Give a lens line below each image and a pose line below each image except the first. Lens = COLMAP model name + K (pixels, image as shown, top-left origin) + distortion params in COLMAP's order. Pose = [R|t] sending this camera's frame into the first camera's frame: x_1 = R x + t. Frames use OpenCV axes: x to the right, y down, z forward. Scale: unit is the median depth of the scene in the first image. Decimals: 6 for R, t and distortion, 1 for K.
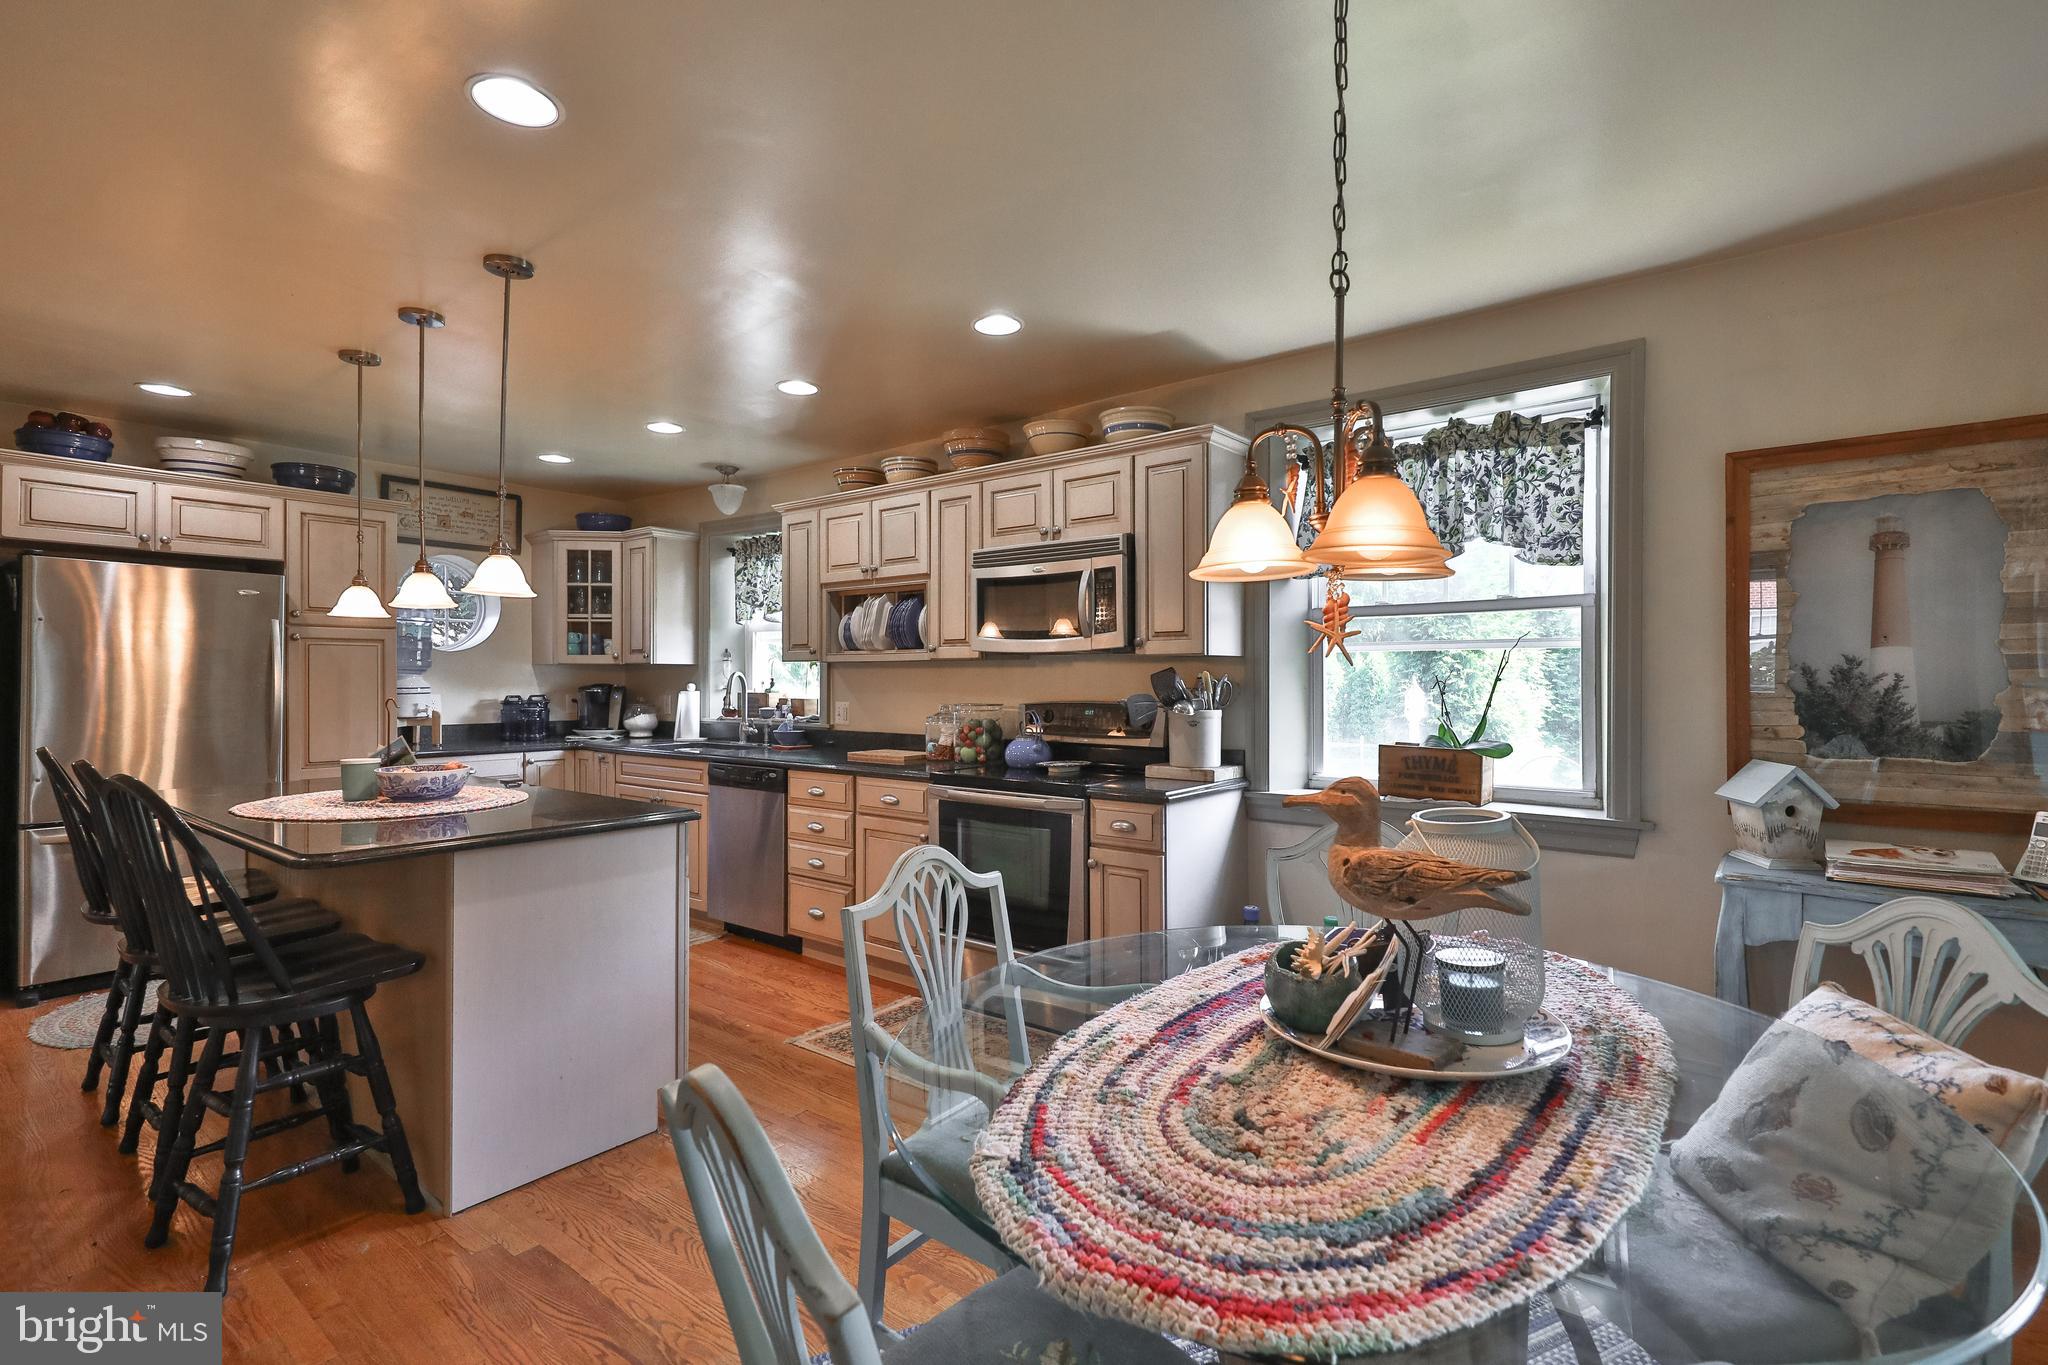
lens RADIAL K [[931.4, 0, 1032.2], [0, 931.4, 678.4], [0, 0, 1]] dist [0.017586, -0.007186]
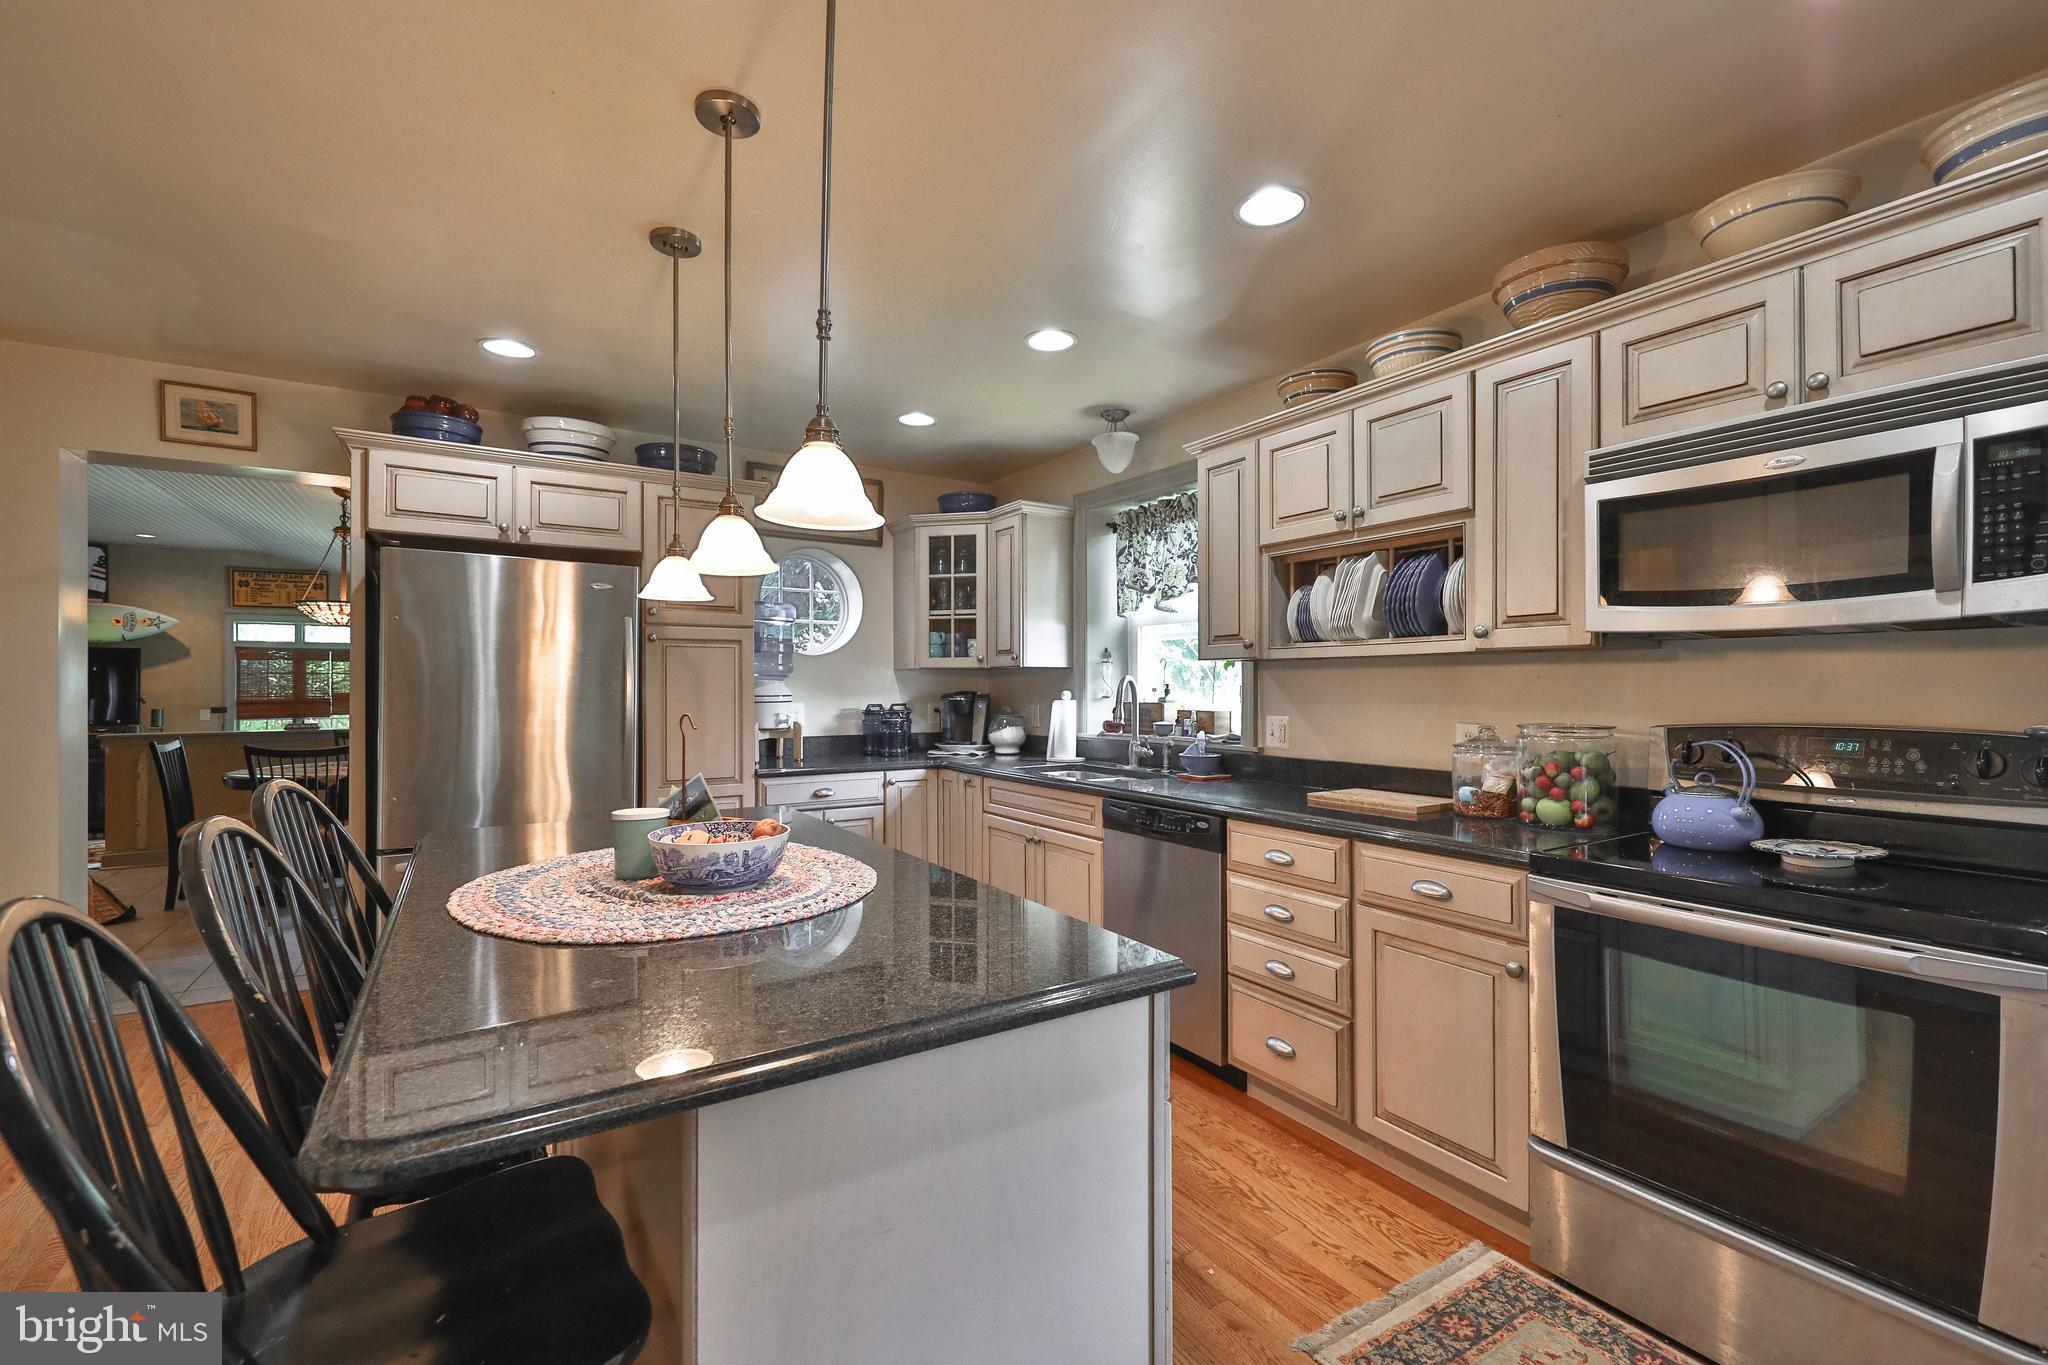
lens RADIAL K [[864.1, 0, 1040.5], [0, 864.1, 686.3], [0, 0, 1]] dist [0.002127, 0.000113]
pose [[0.945988, -0.002322, -0.324194, -0.180666], [0.002447, 0.999997, -0.000023, 0.002004], [0.324194, -0.000772, 0.945990, 0.355241]]
